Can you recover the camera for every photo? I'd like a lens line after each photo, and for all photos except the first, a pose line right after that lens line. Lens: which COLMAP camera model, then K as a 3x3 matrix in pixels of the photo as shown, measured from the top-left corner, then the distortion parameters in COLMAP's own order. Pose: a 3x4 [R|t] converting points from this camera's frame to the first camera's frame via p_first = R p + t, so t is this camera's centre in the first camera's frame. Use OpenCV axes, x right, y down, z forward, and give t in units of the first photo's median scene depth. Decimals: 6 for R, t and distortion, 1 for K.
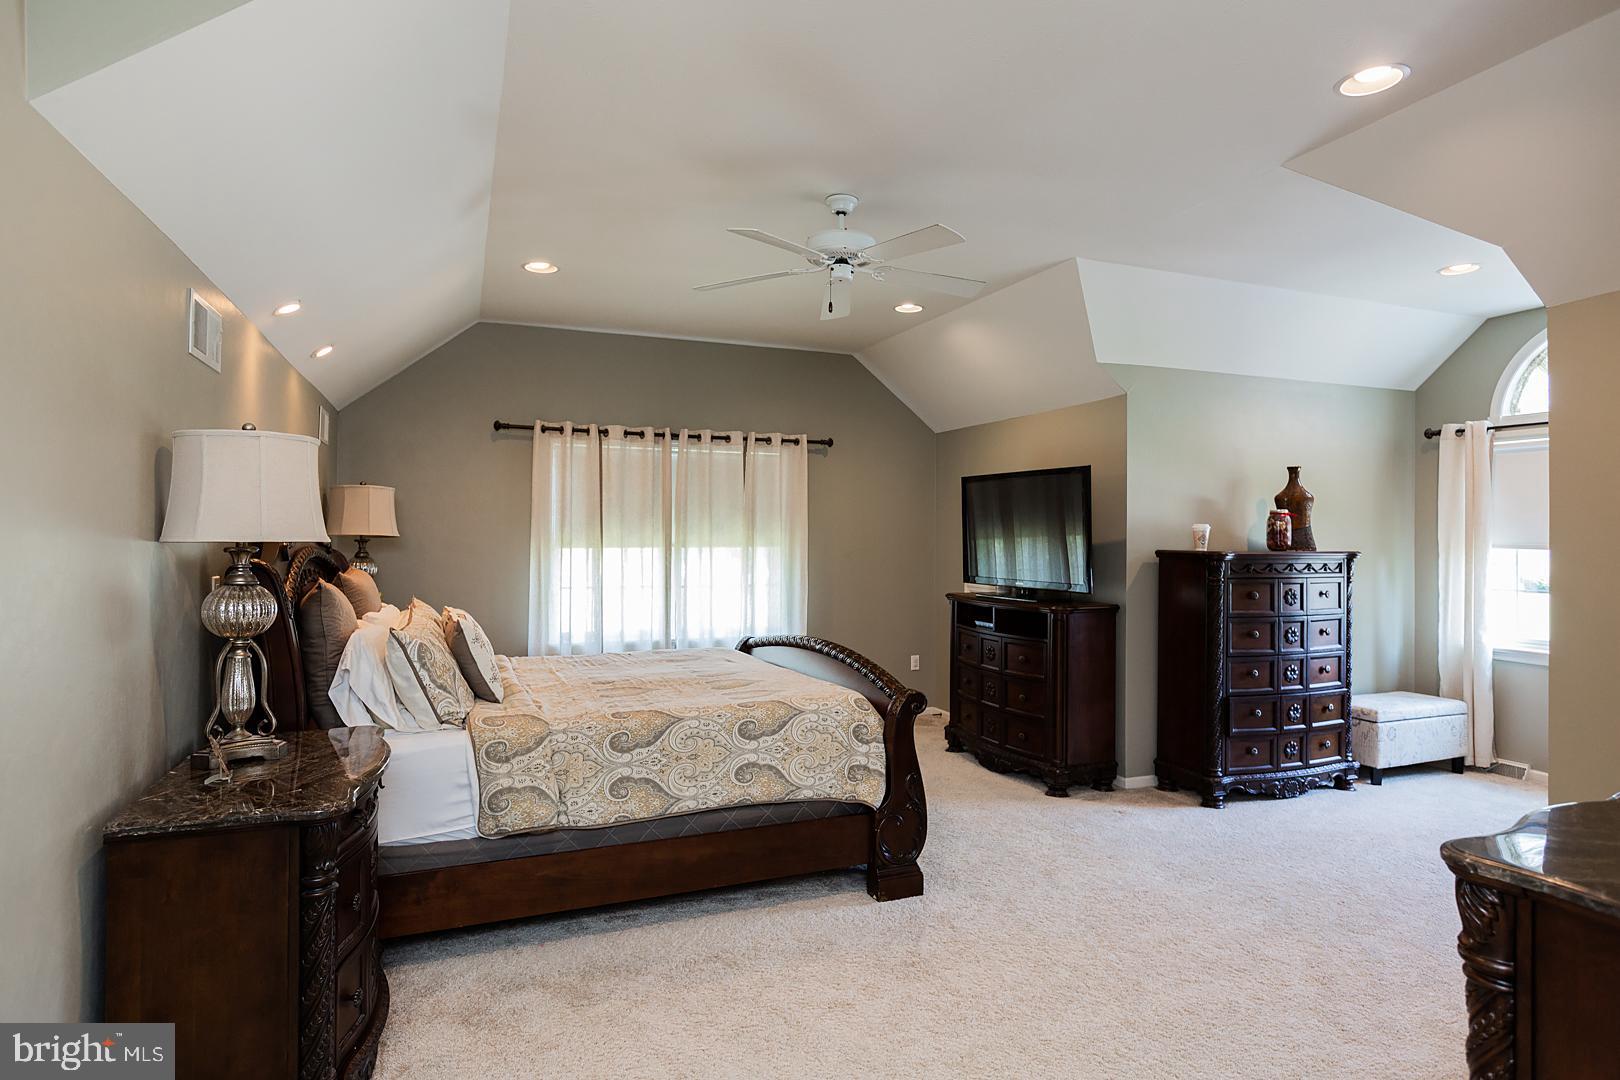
lens RADIAL K [[871.8, 0, 772.2], [0, 871.8, 539.7], [0, 0, 1]] dist [0.001234, -0.000075]
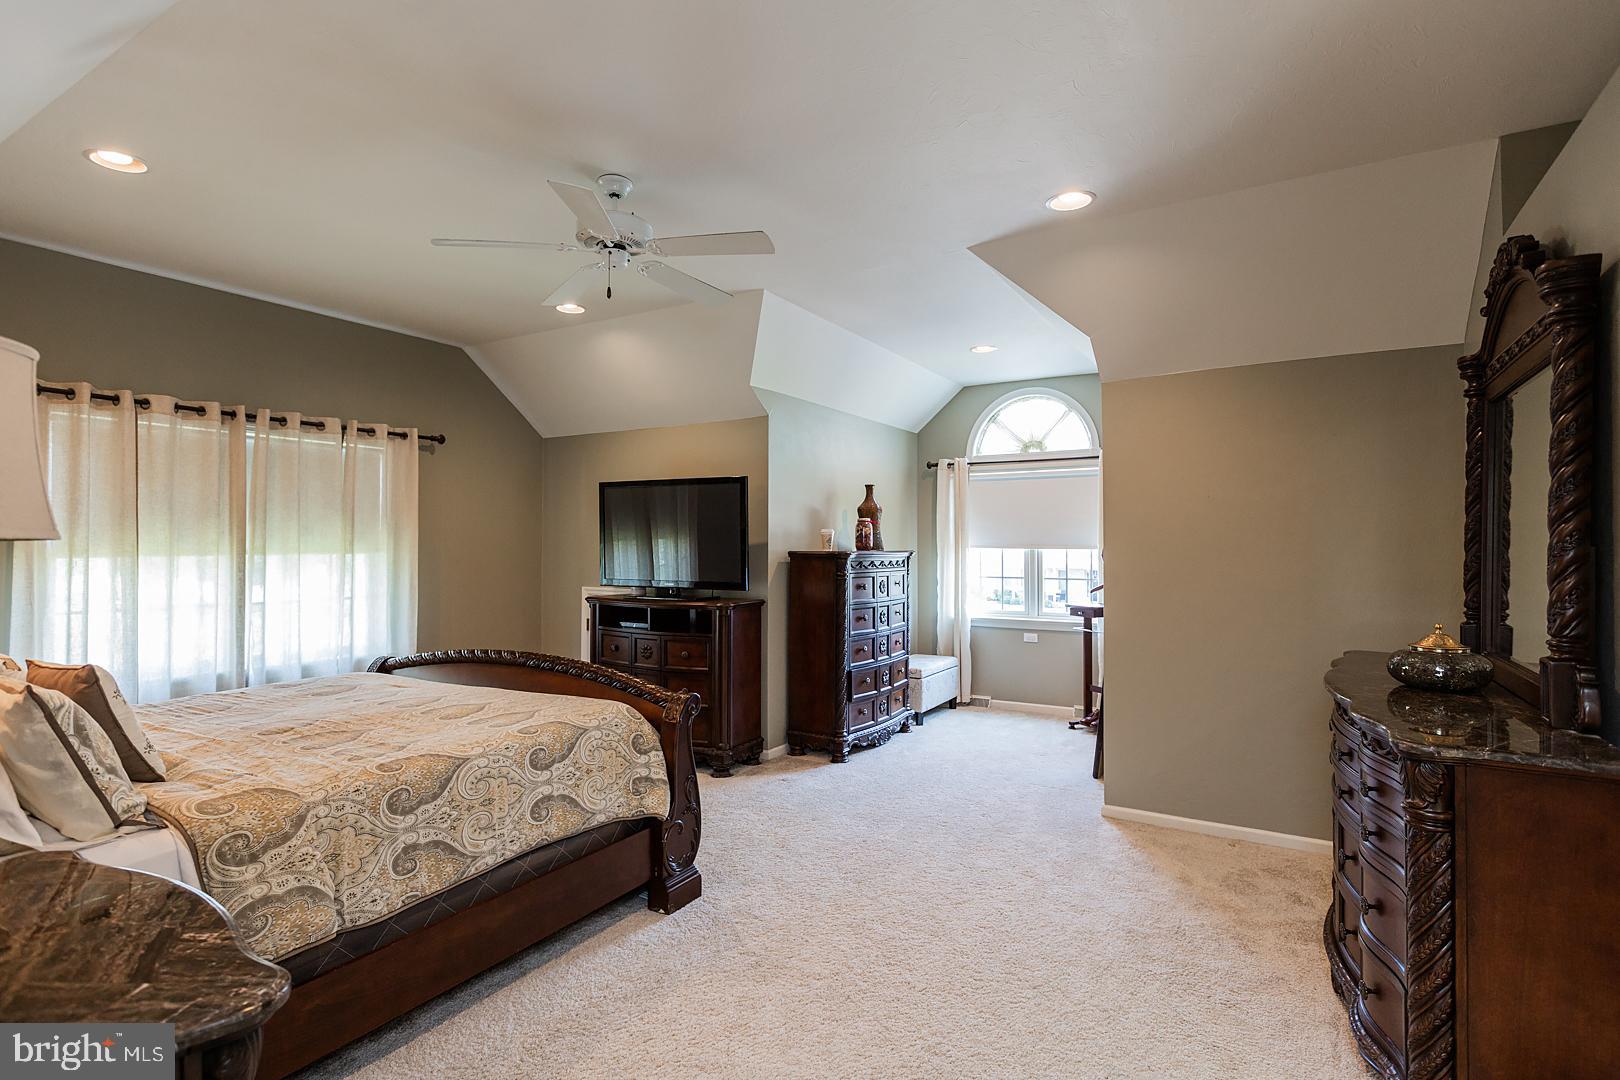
lens RADIAL K [[802.2, 0, 806.1], [0, 802.2, 538.9], [0, 0, 1]] dist [-0.001928, 0.000120]
pose [[0.792856, -0.000642, 0.609409, -0.211797], [0.006949, 0.999944, -0.007987, 0.004474], [-0.609370, 0.010567, 0.792816, 0.139582]]
